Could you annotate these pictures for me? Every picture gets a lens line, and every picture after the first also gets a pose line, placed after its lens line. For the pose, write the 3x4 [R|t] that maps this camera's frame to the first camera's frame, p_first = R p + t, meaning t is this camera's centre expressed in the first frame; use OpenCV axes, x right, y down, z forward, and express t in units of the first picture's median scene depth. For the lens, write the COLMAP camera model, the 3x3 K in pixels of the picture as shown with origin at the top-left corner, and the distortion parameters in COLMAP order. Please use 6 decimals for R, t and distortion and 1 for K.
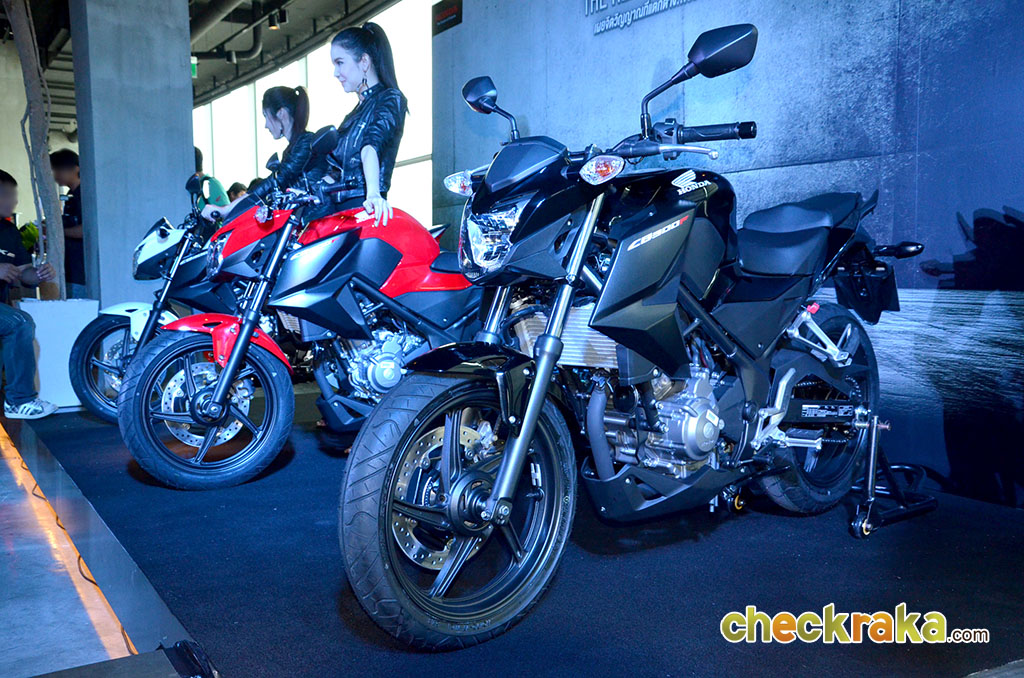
lens RADIAL K [[1059.8, 0, 512.0], [0, 1059.8, 339.0], [0, 0, 1]] dist [0.003619, 0.012776]
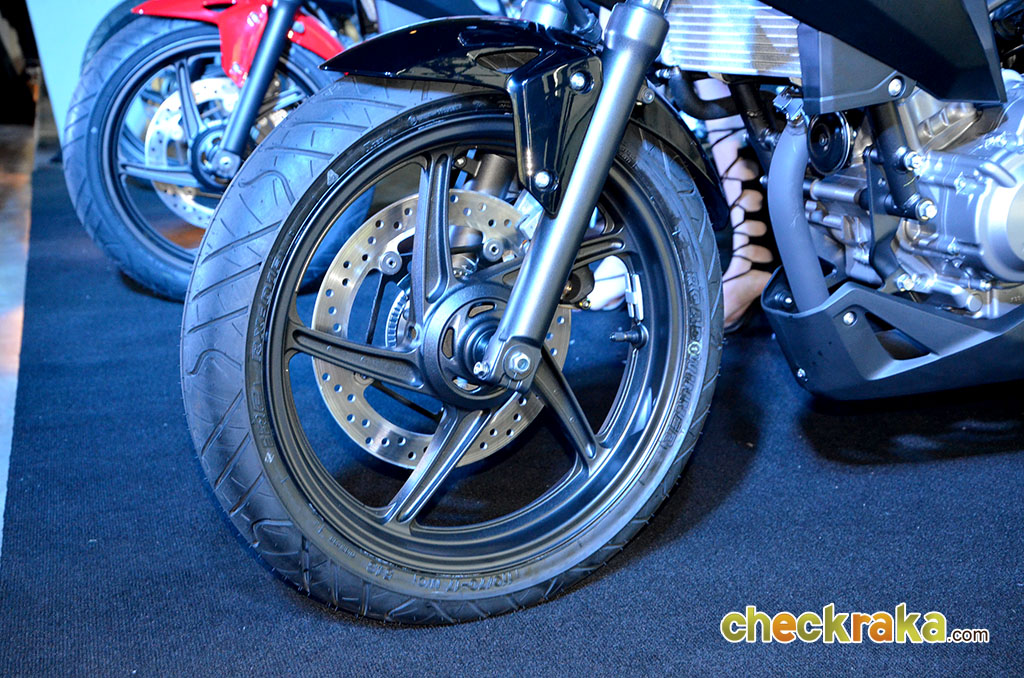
lens RADIAL K [[1780.8, 0, 512.0], [0, 1780.8, 339.0], [0, 0, 1]] dist [0.285367, 0.062462]
pose [[0.960896, 0.049522, -0.272445, 0.184733], [-0.008852, 0.988869, 0.148525, 0.023039], [0.276768, -0.140306, 0.950639, 0.177048]]
